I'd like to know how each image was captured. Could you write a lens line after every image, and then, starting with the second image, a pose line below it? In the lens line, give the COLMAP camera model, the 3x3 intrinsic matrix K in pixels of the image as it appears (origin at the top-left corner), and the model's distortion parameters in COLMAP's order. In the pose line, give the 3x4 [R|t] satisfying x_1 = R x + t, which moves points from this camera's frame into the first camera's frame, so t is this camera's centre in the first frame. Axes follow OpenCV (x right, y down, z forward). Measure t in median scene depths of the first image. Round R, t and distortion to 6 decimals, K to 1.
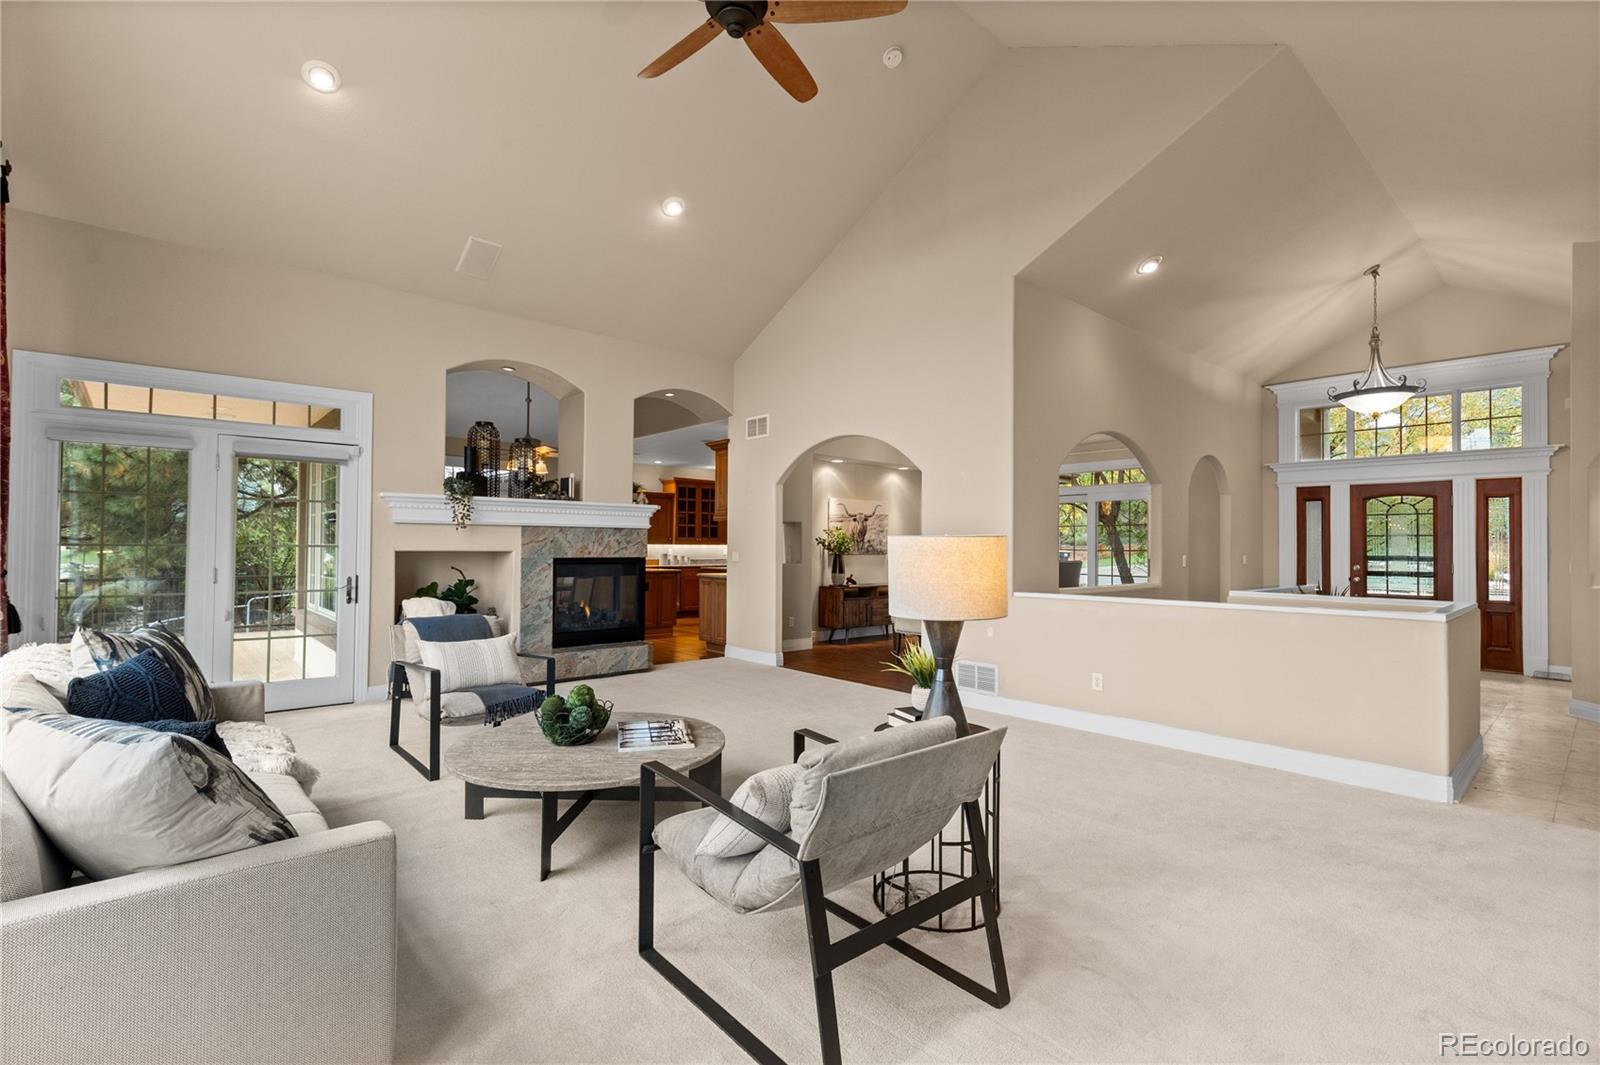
lens RADIAL K [[725.7, 0, 802.3], [0, 725.7, 536.9], [0, 0, 1]] dist [0.002110, -0.000010]
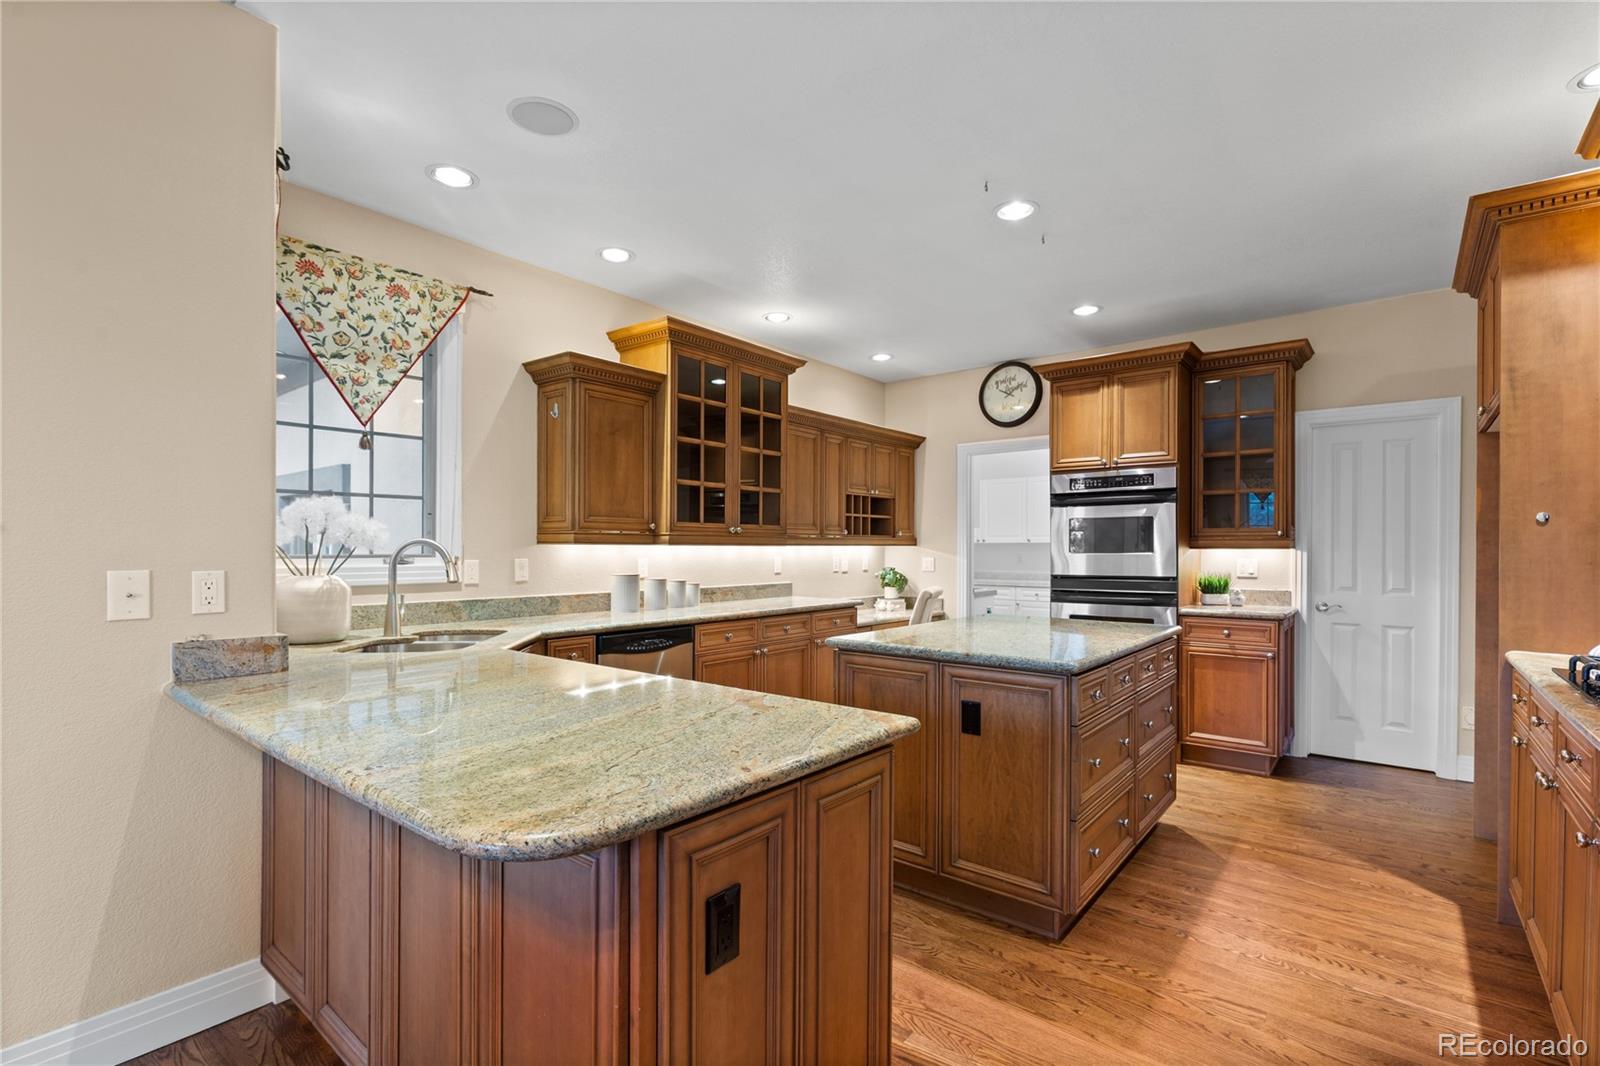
lens RADIAL K [[726.4, 0, 798.5], [0, 726.4, 546.2], [0, 0, 1]] dist [-0.001885, -0.000297]
pose [[0.986796, -0.003753, 0.161923, -0.261031], [0.001514, 0.999902, 0.013944, 0.011046], [-0.161959, -0.013515, 0.986705, 1.055473]]
